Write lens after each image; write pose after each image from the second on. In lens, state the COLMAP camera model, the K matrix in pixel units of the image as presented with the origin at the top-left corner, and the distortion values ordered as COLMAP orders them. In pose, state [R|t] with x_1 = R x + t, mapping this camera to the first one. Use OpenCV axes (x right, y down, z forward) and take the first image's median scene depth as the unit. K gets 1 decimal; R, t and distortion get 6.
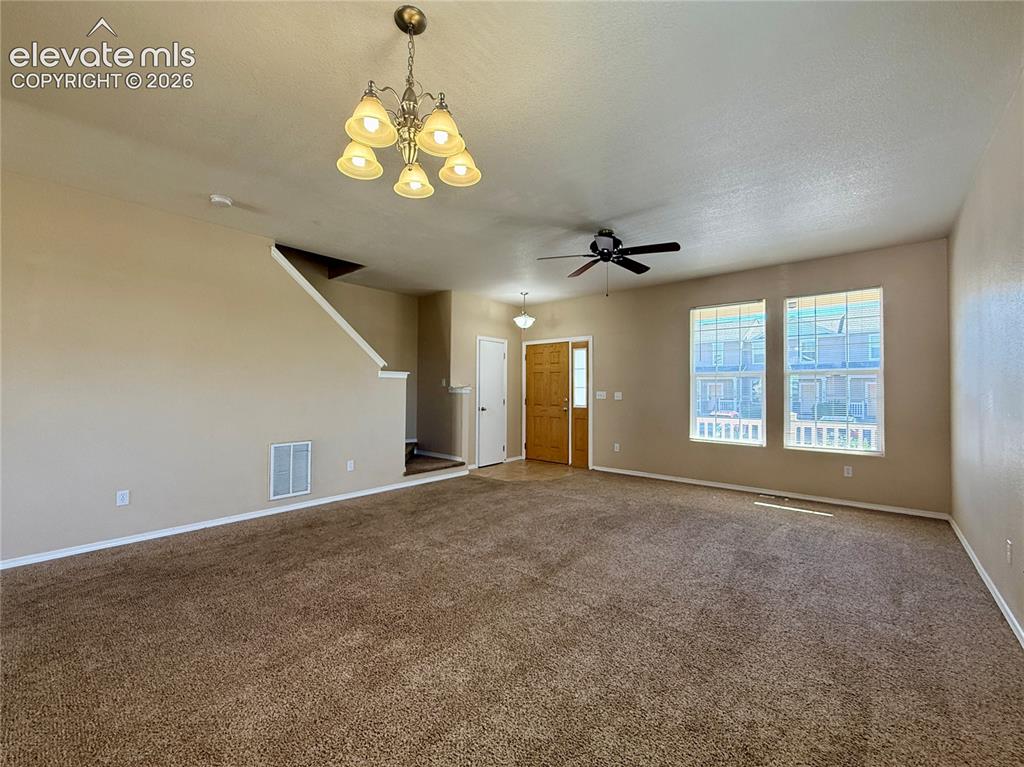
lens RADIAL K [[424.9, 0, 507.1], [0, 424.9, 382.9], [0, 0, 1]] dist [0.003503, 0.000021]
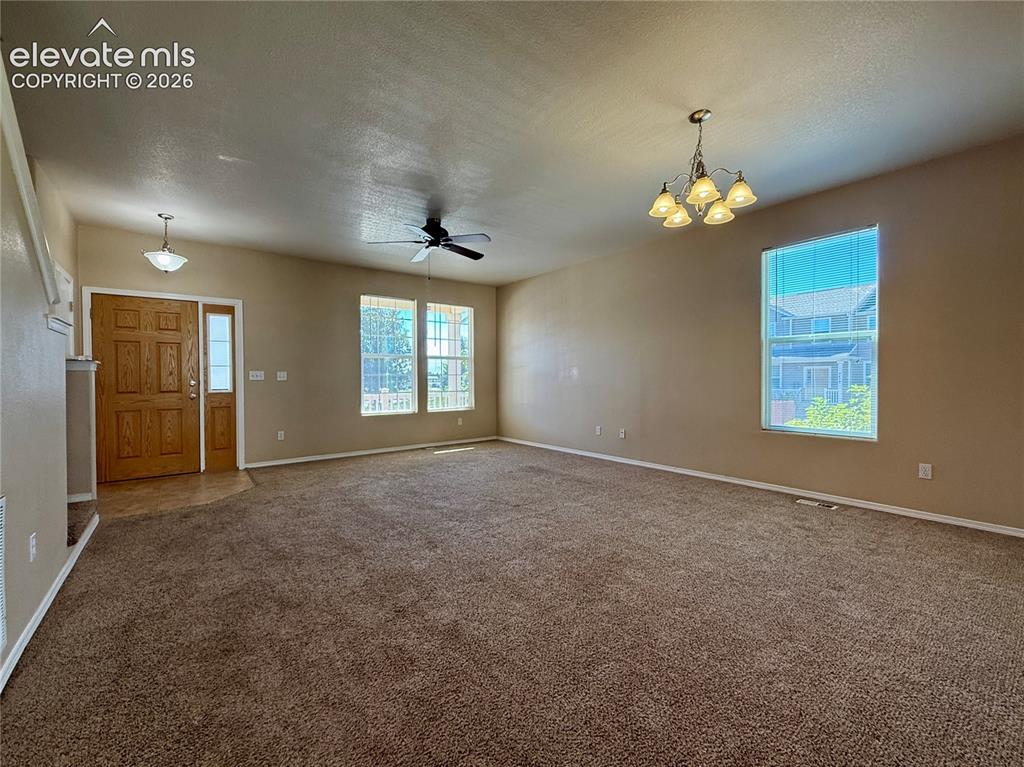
lens RADIAL K [[424.9, 0, 516.5], [0, 424.9, 380.0], [0, 0, 1]] dist [0.003503, 0.000021]
pose [[0.190001, -0.011153, 0.981721, -0.490615], [-0.006812, 0.999896, 0.012678, 0.023999], [-0.981760, -0.009096, 0.189905, 0.354555]]
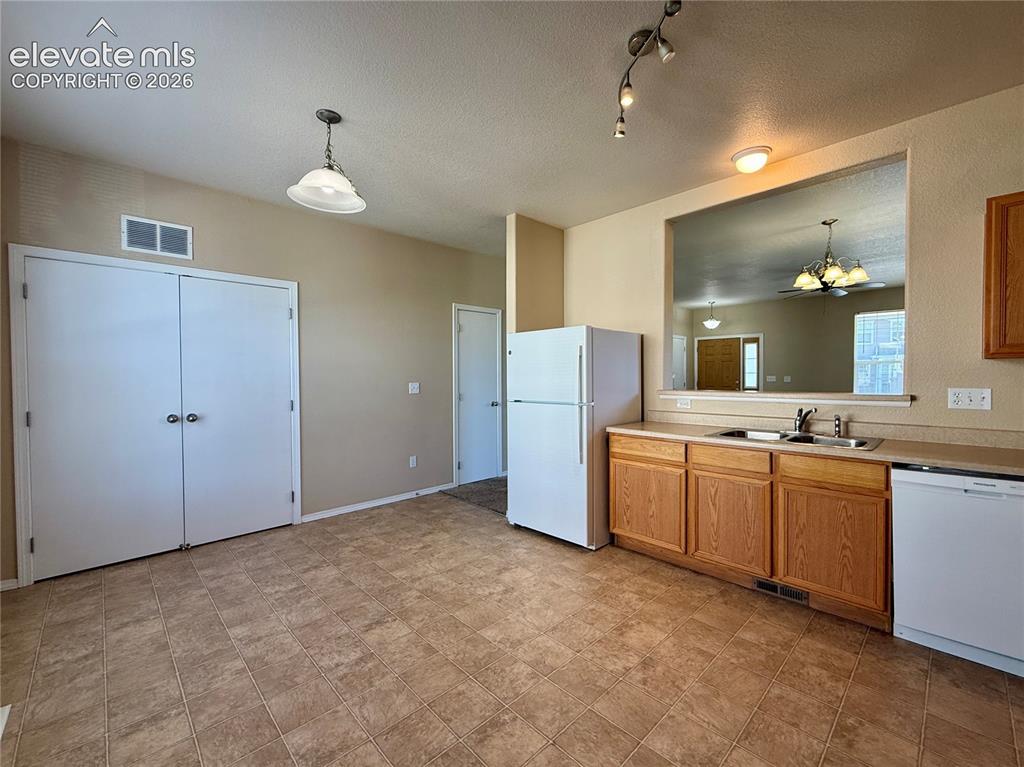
lens RADIAL K [[424.9, 0, 507.8], [0, 424.9, 385.6], [0, 0, 1]] dist [0.003503, 0.000021]
pose [[0.996066, -0.007883, -0.088265, -0.480601], [0.011621, 0.999054, 0.041909, -0.013951], [0.087851, -0.042769, 0.995215, -0.393208]]
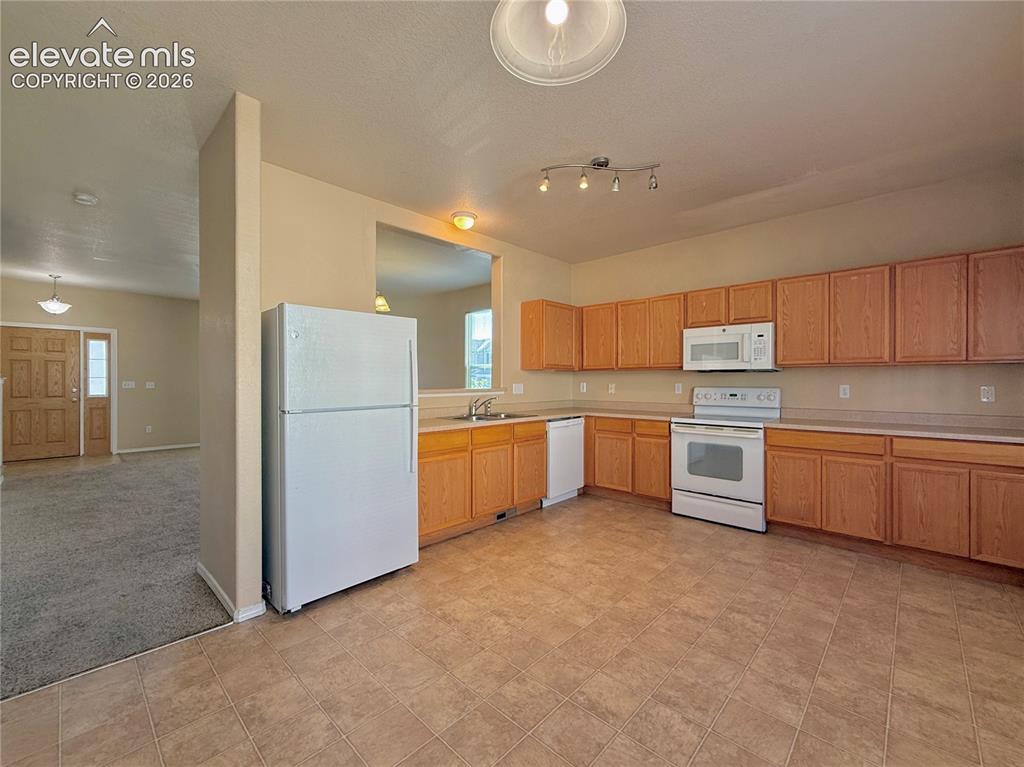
lens RADIAL K [[424.9, 0, 511.7], [0, 424.9, 380.5], [0, 0, 1]] dist [0.003503, 0.000021]
pose [[0.048180, -0.000915, 0.998838, -0.844070], [-0.016155, 0.999868, 0.001695, 0.000087], [-0.998708, -0.016218, 0.048158, -0.050848]]
